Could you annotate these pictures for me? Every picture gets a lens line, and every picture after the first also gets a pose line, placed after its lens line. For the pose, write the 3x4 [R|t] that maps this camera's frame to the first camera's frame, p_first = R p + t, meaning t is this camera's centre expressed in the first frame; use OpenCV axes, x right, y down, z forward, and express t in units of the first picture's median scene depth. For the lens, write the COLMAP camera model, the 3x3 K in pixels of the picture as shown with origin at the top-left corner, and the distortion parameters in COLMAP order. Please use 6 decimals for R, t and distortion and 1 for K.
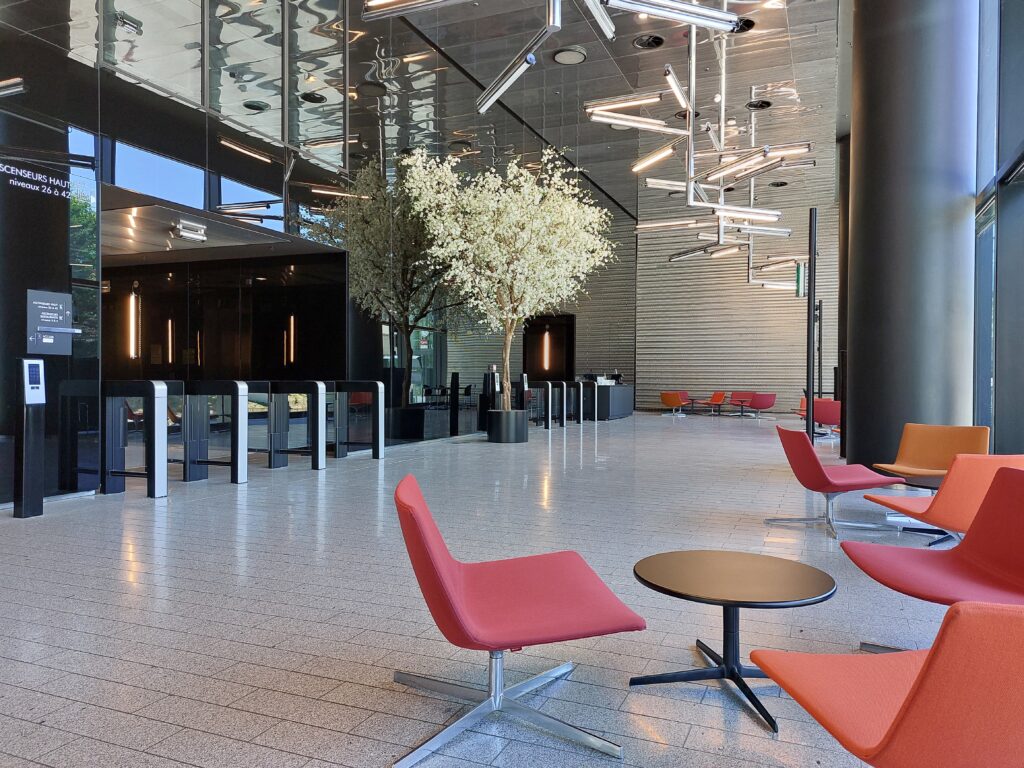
lens RADIAL K [[742.6, 0, 513.8], [0, 742.6, 378.6], [0, 0, 1]] dist [0.058163, -0.003981]
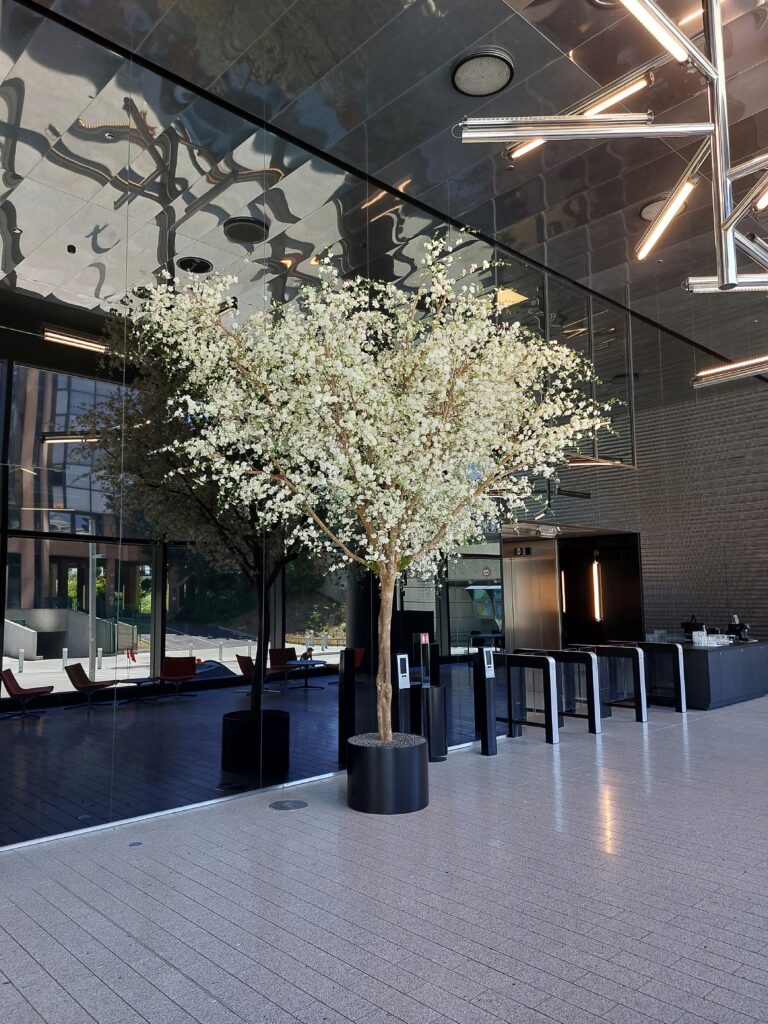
lens RADIAL K [[742.6, 0, 382.9], [0, 742.6, 521.7], [0, 0, 1]] dist [0.058163, -0.003981]
pose [[0.910314, -0.056816, -0.410001, 0.200651], [0.017817, 0.994995, -0.098323, -0.051226], [0.413535, 0.082200, 0.906770, 0.470713]]
